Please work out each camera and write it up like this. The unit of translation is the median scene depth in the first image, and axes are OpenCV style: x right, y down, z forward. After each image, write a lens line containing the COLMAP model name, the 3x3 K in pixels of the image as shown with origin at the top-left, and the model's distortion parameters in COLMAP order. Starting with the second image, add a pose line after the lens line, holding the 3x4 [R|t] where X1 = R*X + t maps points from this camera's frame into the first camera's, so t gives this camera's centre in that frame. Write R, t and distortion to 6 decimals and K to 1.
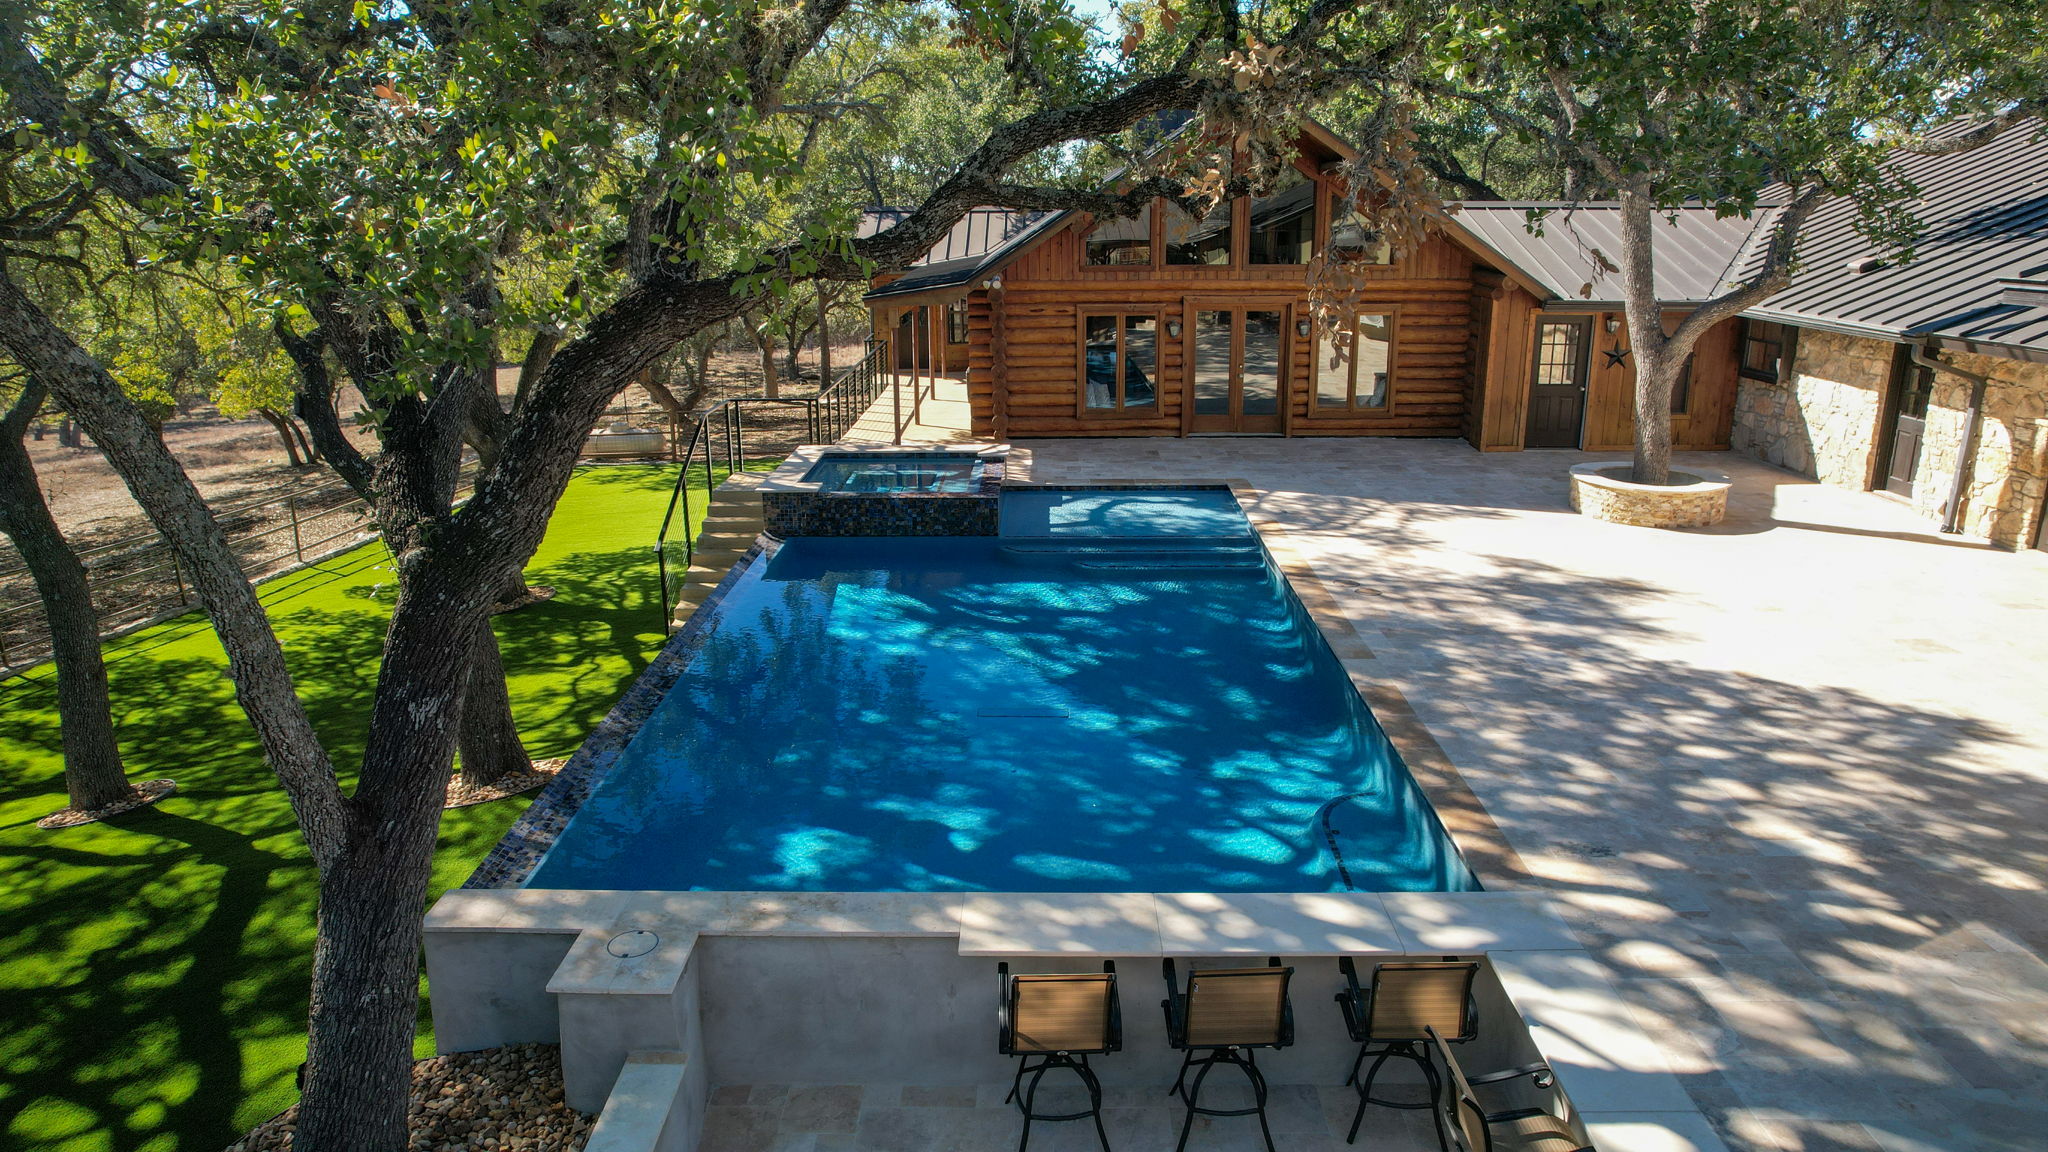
lens RADIAL K [[1303.1, 0, 1024.0], [0, 1303.1, 576.0], [0, 0, 1]] dist [-0.090508, 0.090646]
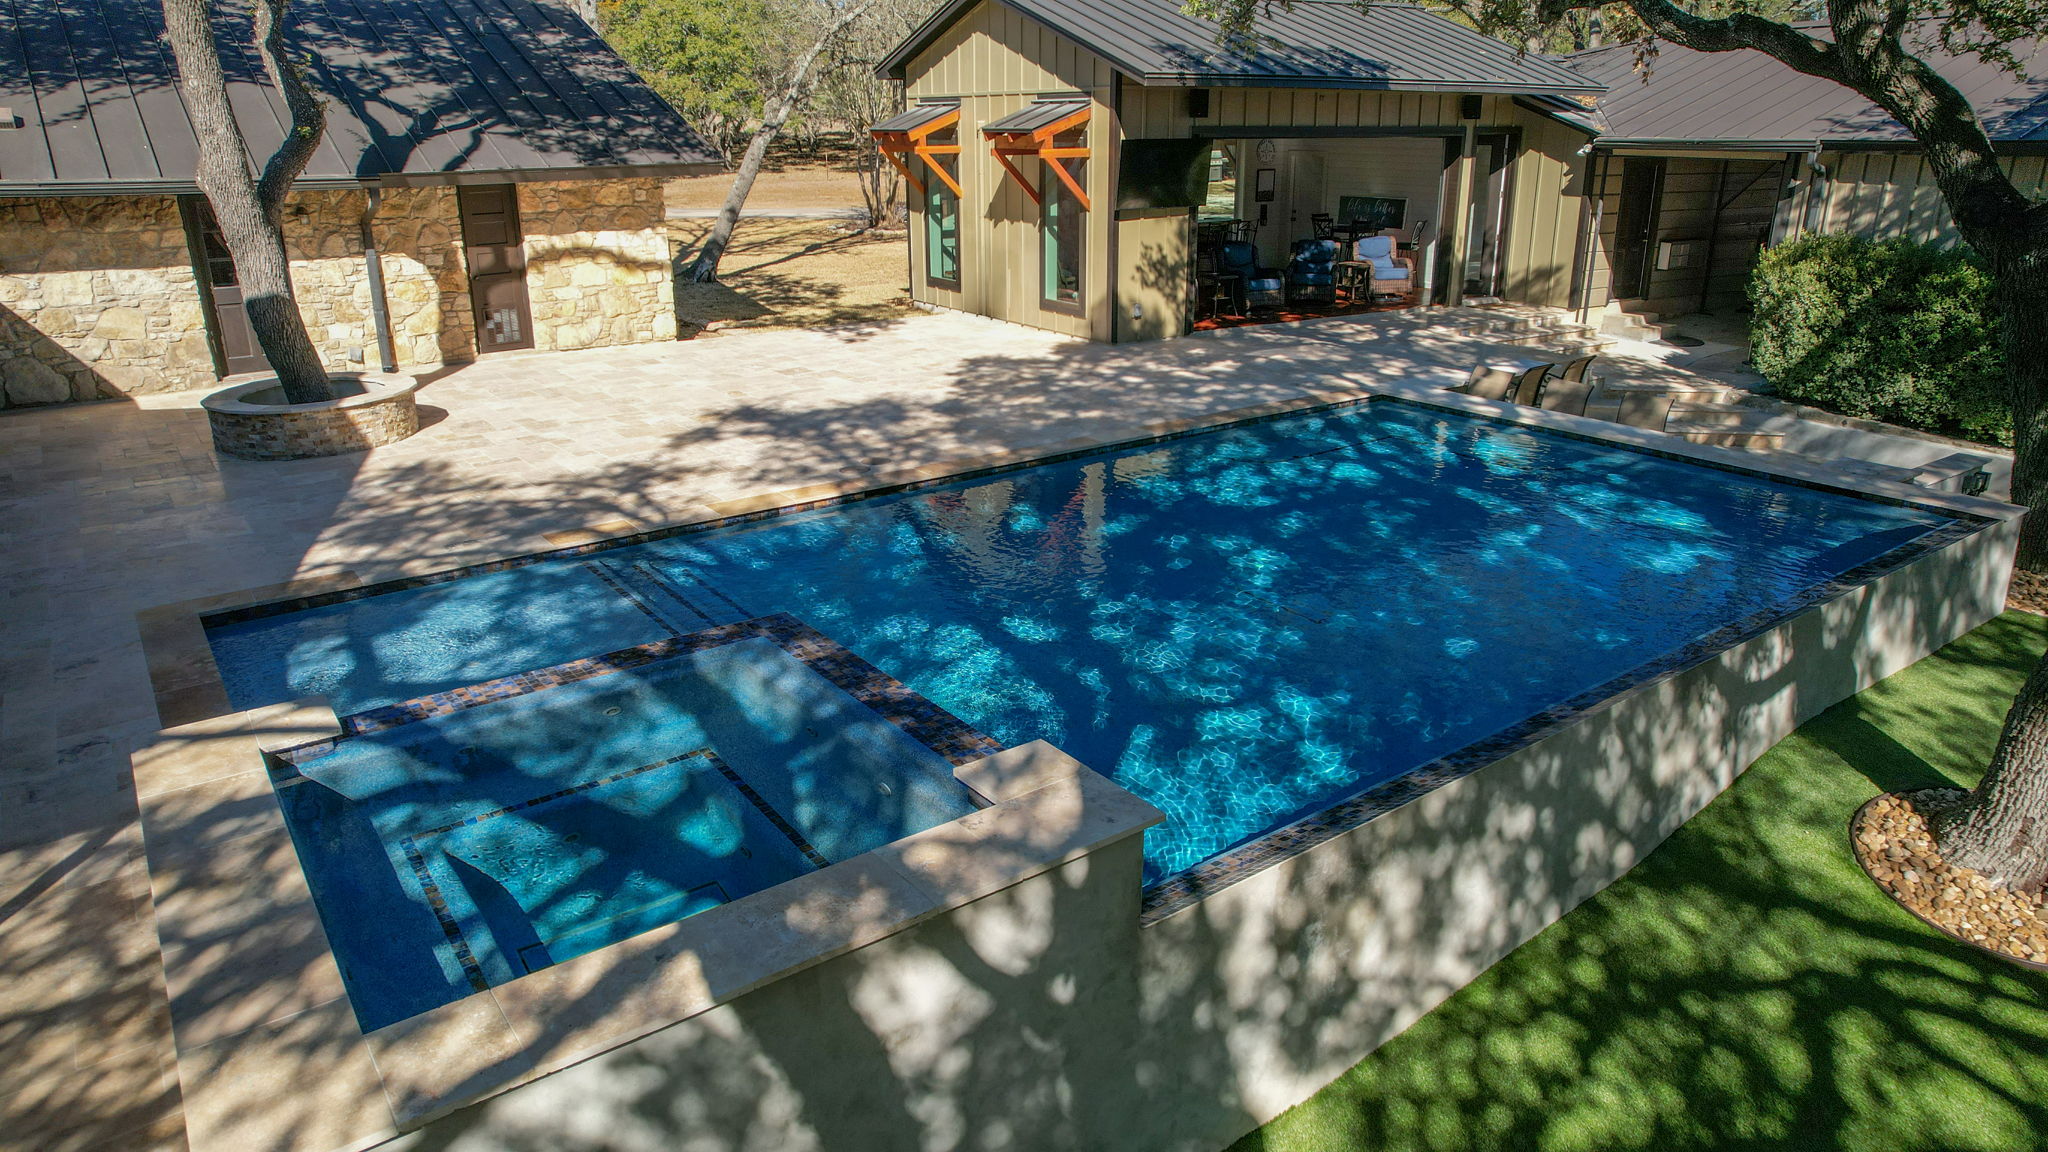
lens RADIAL K [[1303.1, 0, 1024.0], [0, 1303.1, 576.0], [0, 0, 1]] dist [-0.090508, 0.090646]
pose [[-0.655623, -0.228591, 0.719656, -0.338628], [0.222986, 0.851956, 0.473760, -0.237509], [-0.721412, 0.471082, -0.507589, 1.090571]]
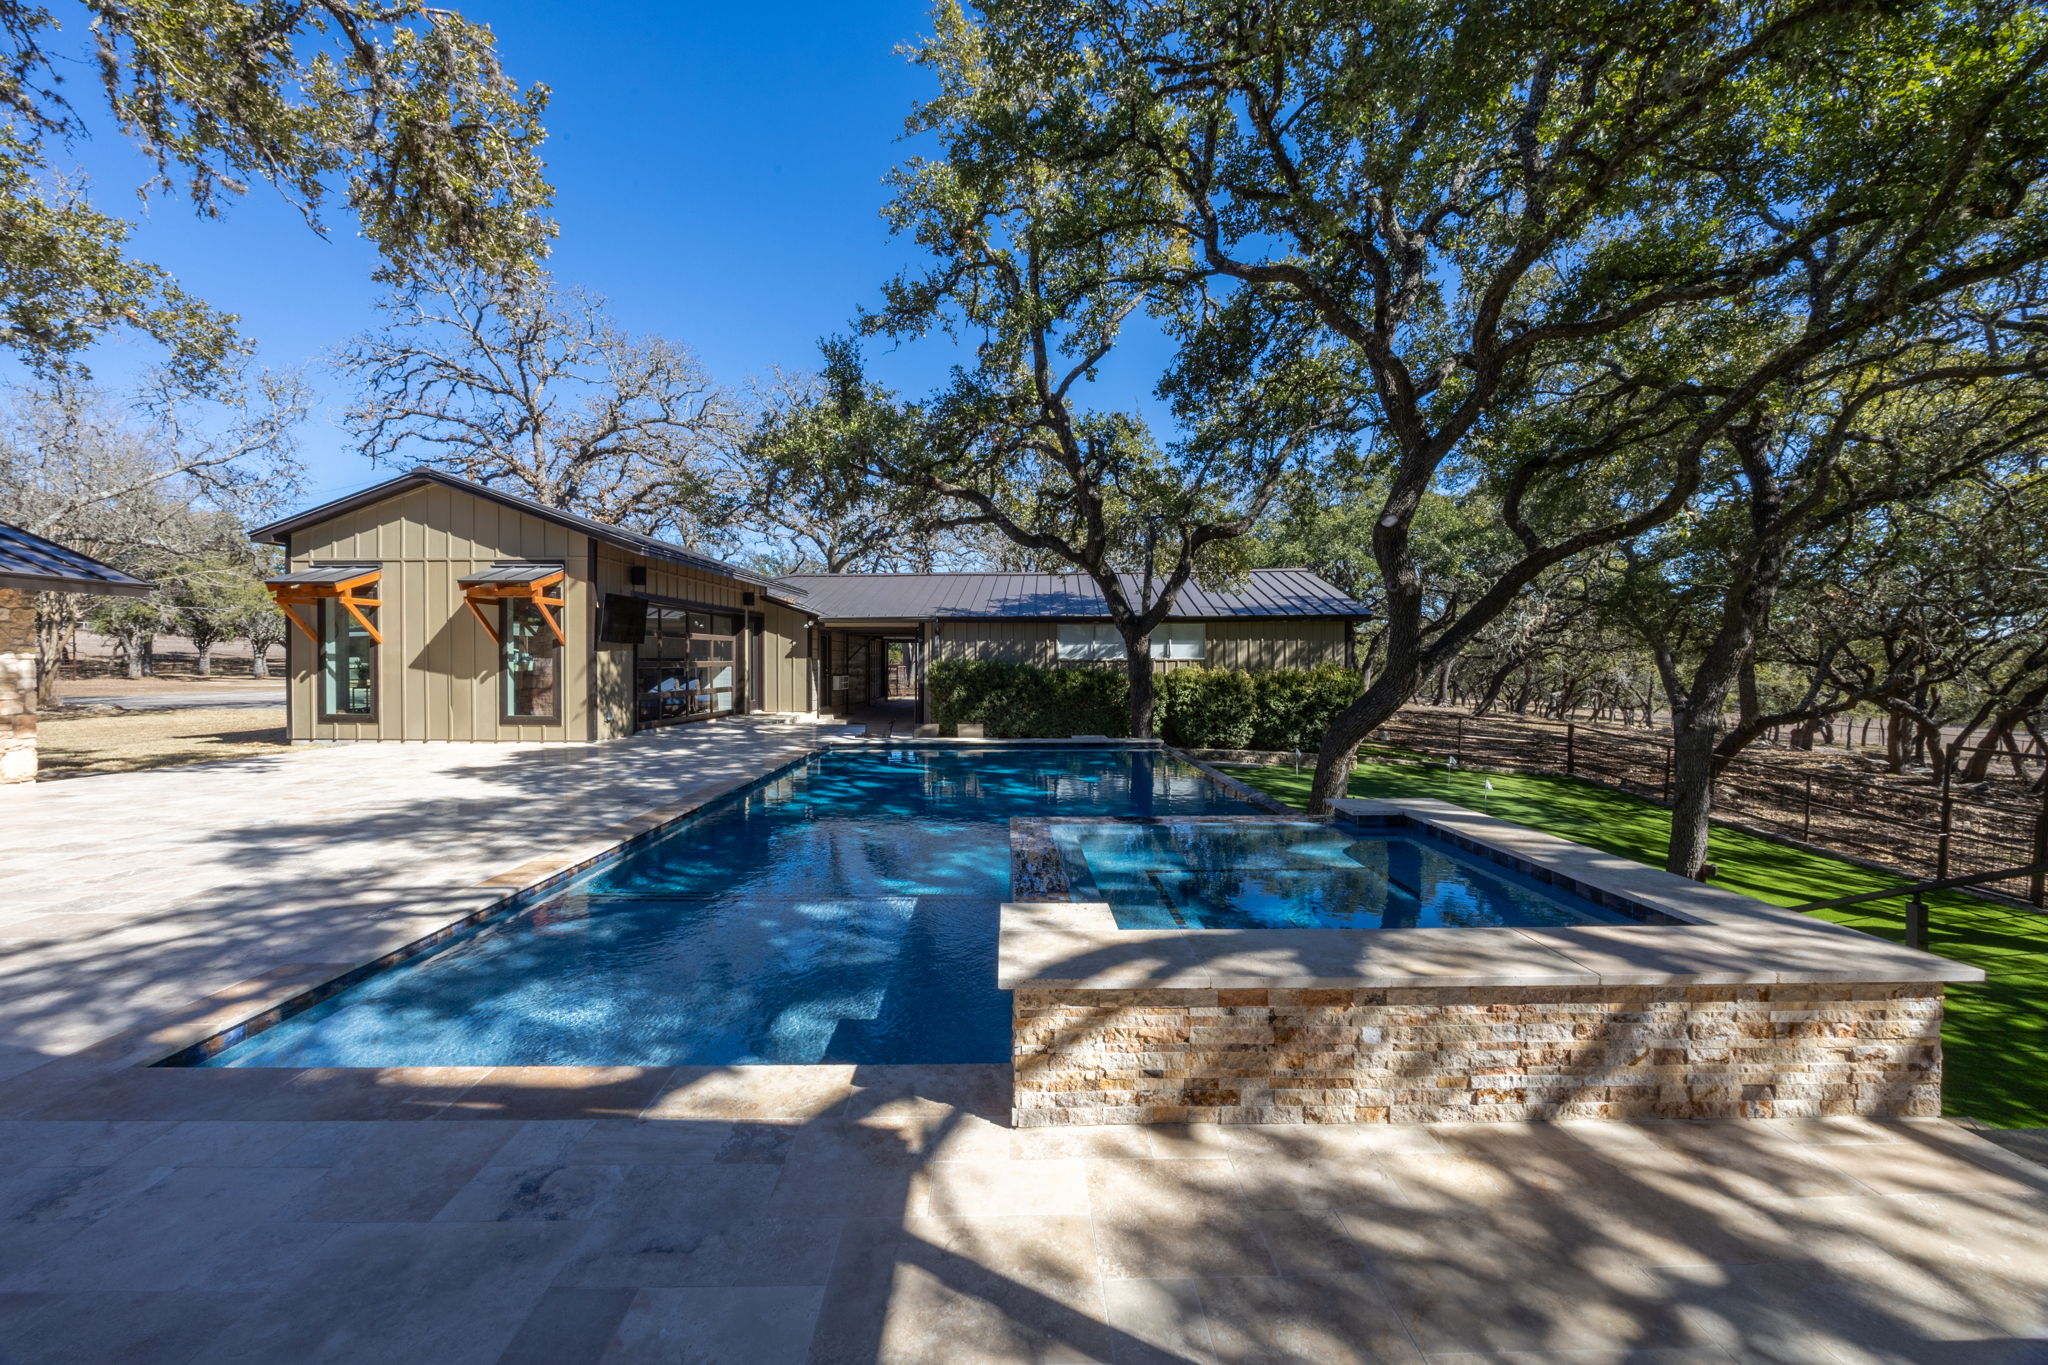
lens RADIAL K [[765.9, 0, 1010.6], [0, 765.9, 669.7], [0, 0, 1]] dist [-0.002922, -0.000188]
pose [[-0.995254, 0.015554, -0.096065, 0.017755], [-0.011985, 0.960039, 0.279611, -0.196722], [0.096575, 0.279435, -0.955295, 1.218457]]
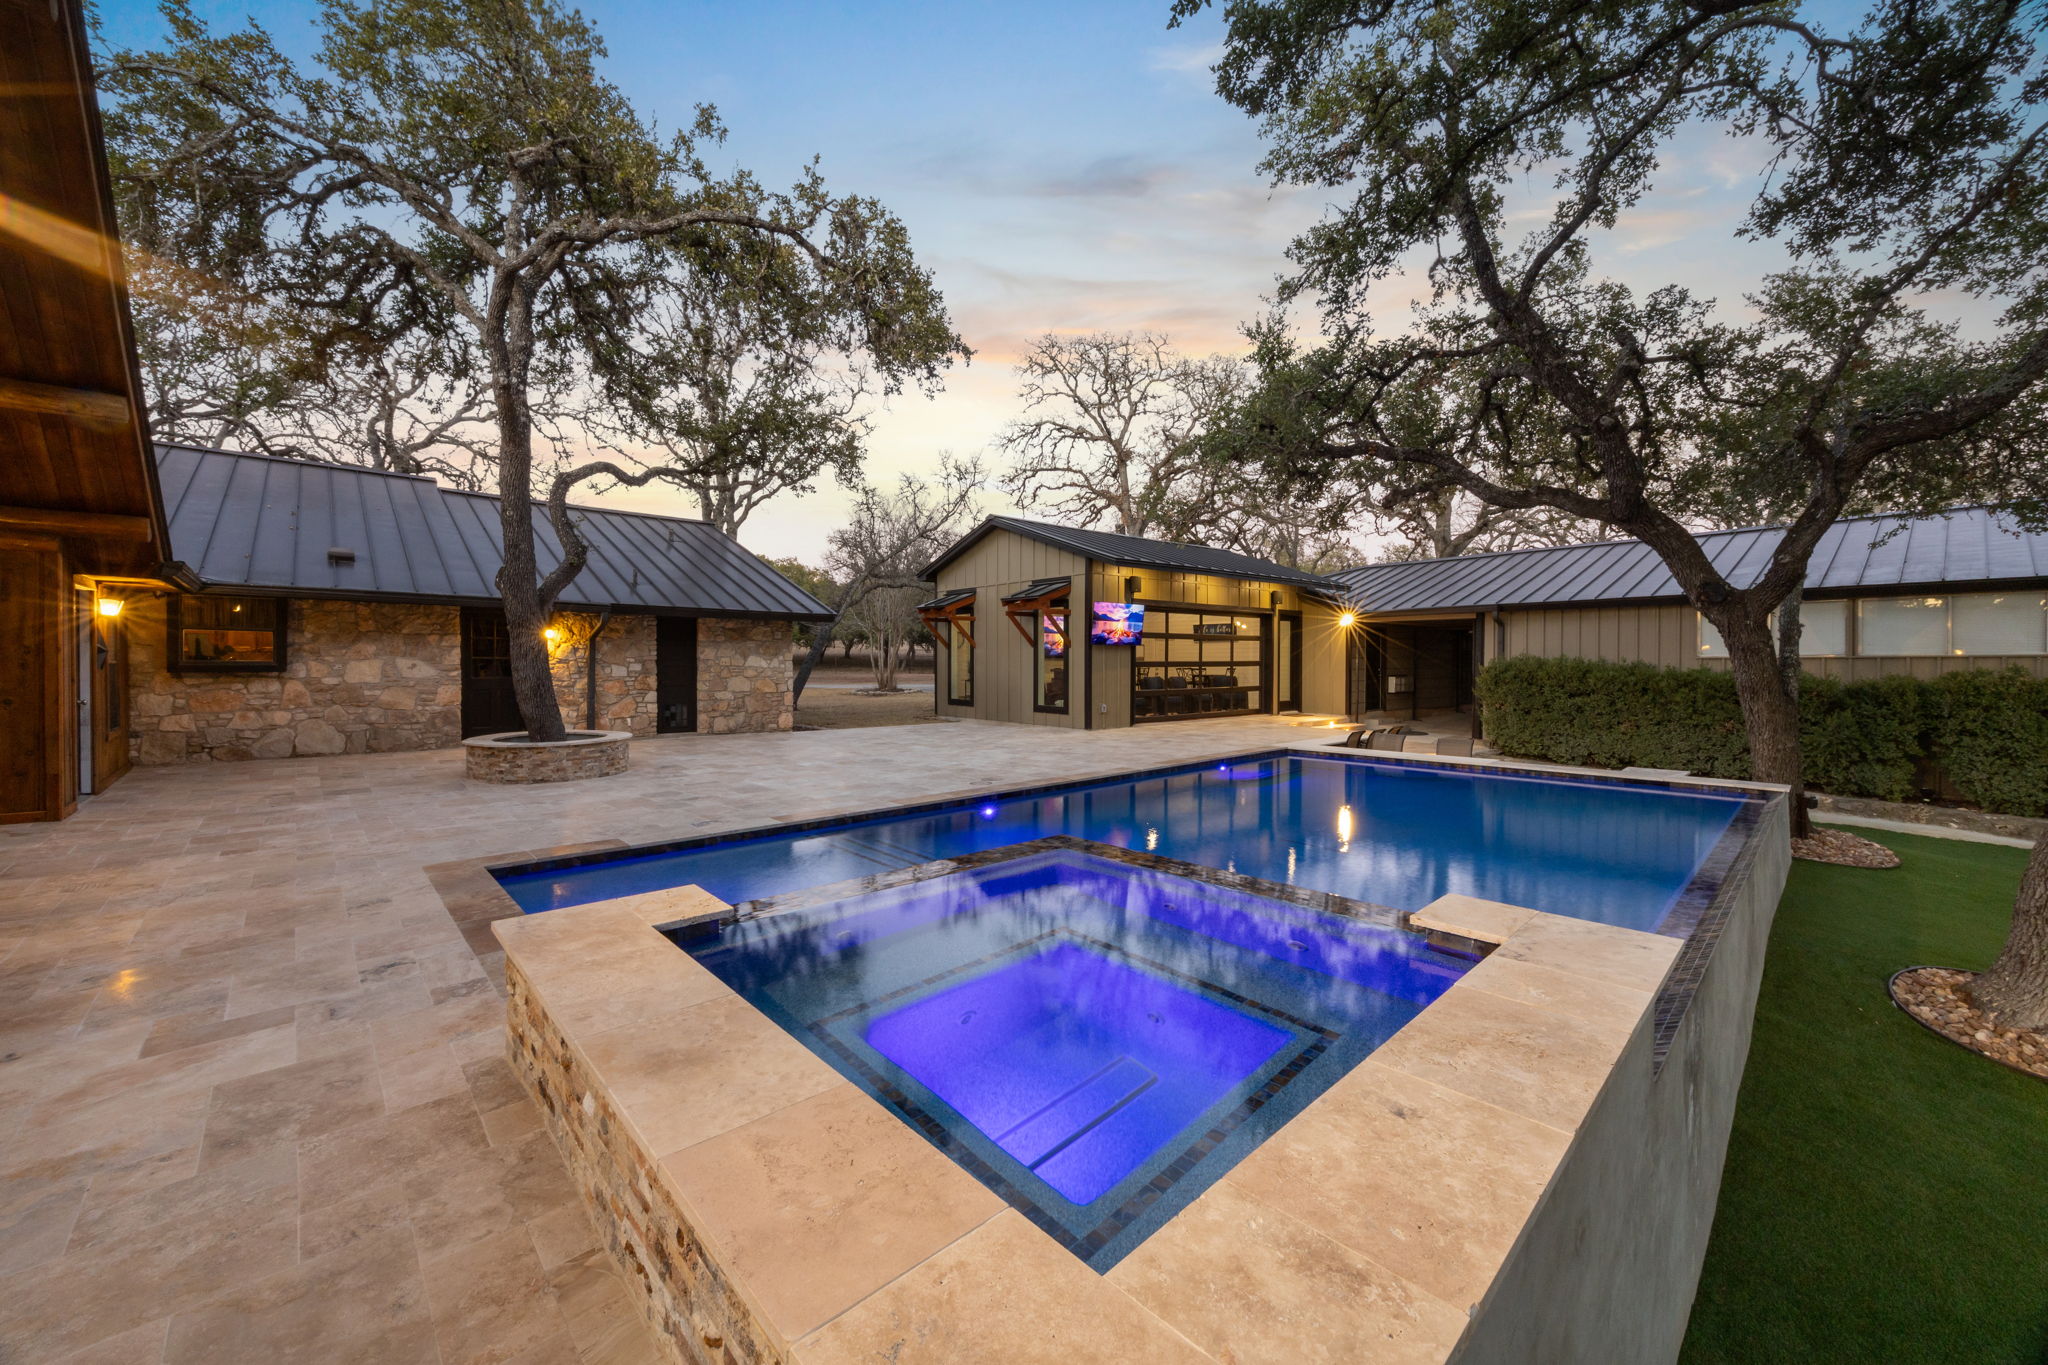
lens RADIAL K [[772.0, 0, 1019.5], [0, 772.0, 667.8], [0, 0, 1]] dist [-0.001384, -0.000107]
pose [[-0.738947, 0.009921, 0.673690, -0.188037], [0.194469, 0.960477, 0.199162, -0.172588], [-0.645088, 0.278182, -0.711671, 1.137249]]
